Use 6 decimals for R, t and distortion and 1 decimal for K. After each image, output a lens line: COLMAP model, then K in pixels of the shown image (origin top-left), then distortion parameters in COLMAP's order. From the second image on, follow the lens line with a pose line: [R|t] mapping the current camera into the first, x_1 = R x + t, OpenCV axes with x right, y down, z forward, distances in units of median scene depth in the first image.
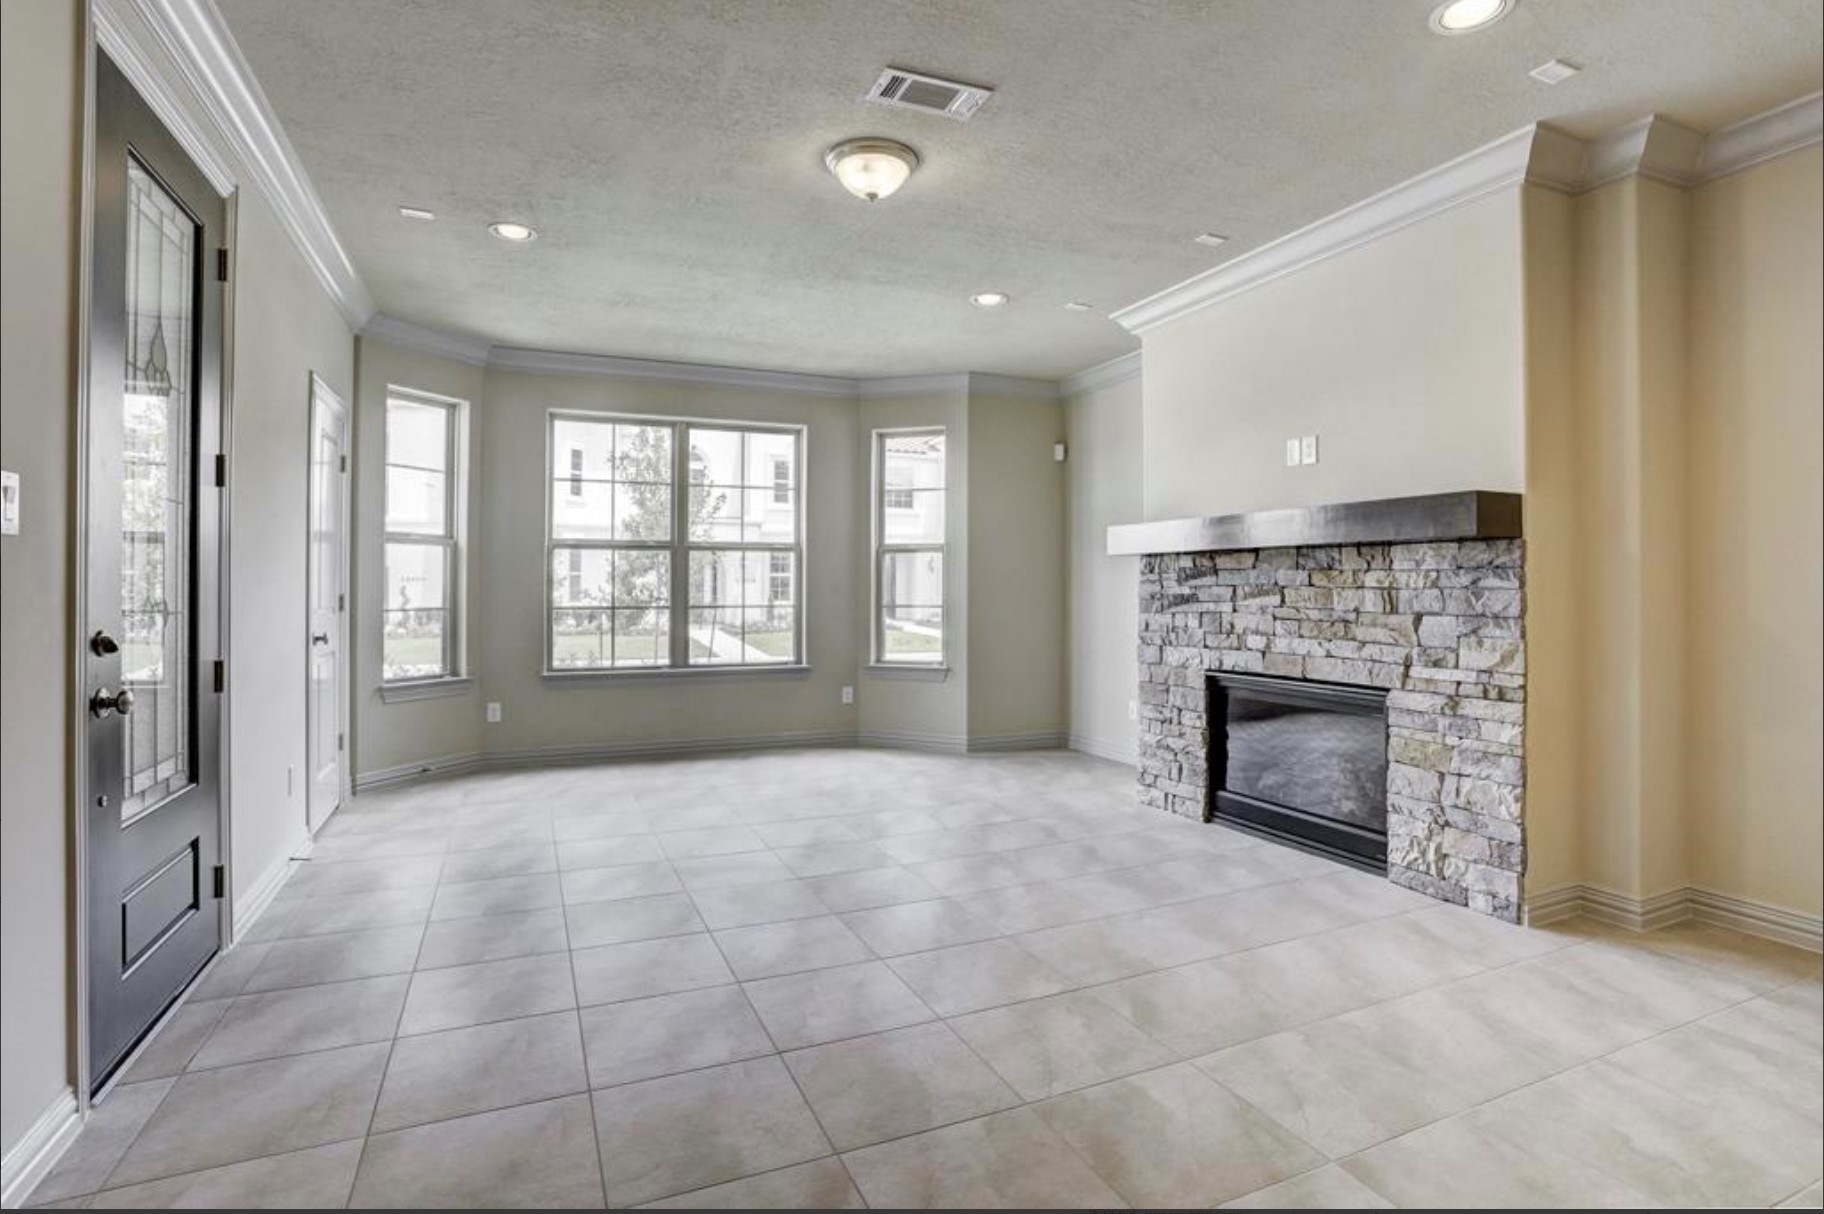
lens RADIAL K [[896.7, 0, 960.8], [0, 896.7, 579.1], [0, 0, 1]] dist [-0.085326, 0.048550]
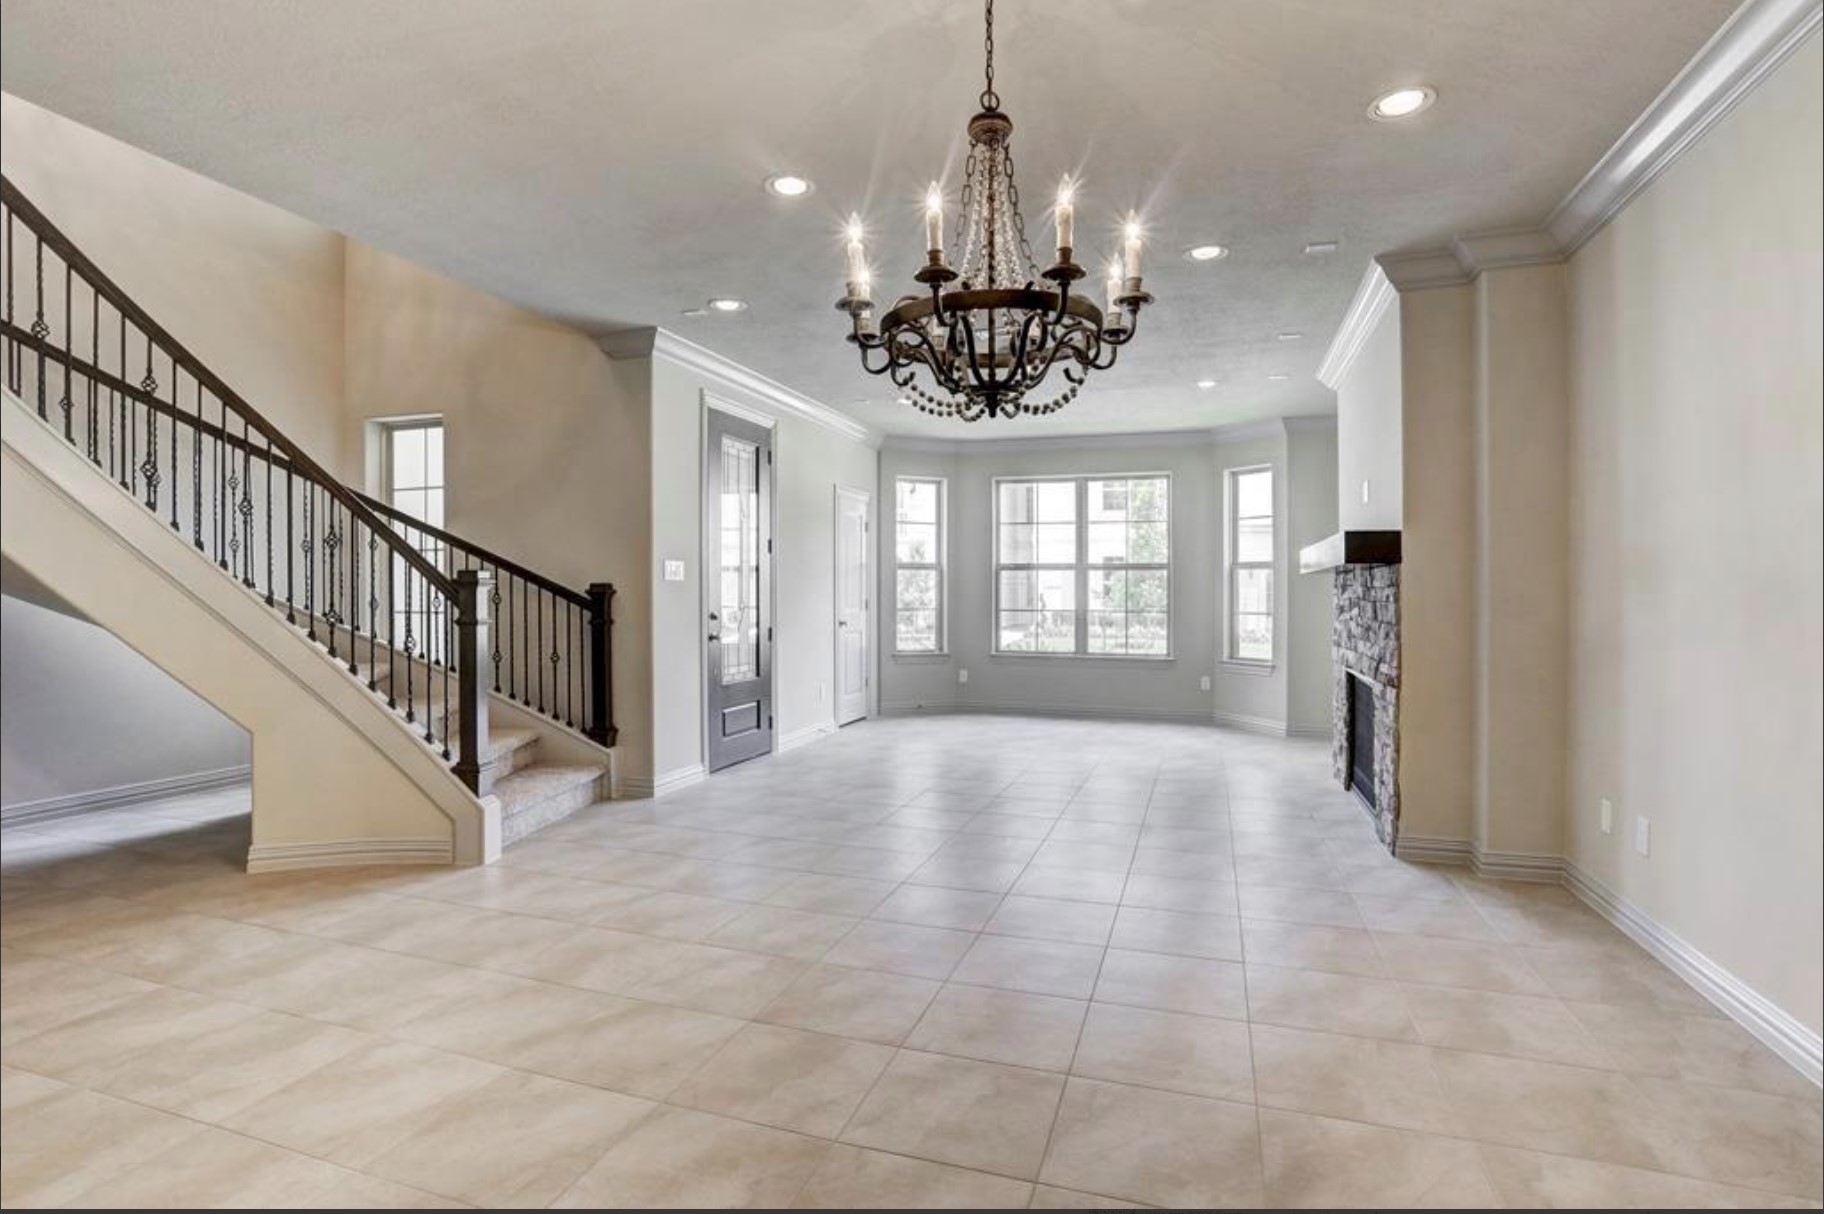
lens RADIAL K [[921.3, 0, 912.0], [0, 921.3, 607.0], [0, 0, 1]] dist [-0.016972, 0.000361]
pose [[0.727853, 0.013949, -0.685591, 0.470289], [0.002211, 0.999740, 0.022688, -0.007226], [0.685729, -0.018030, 0.727633, -0.228856]]
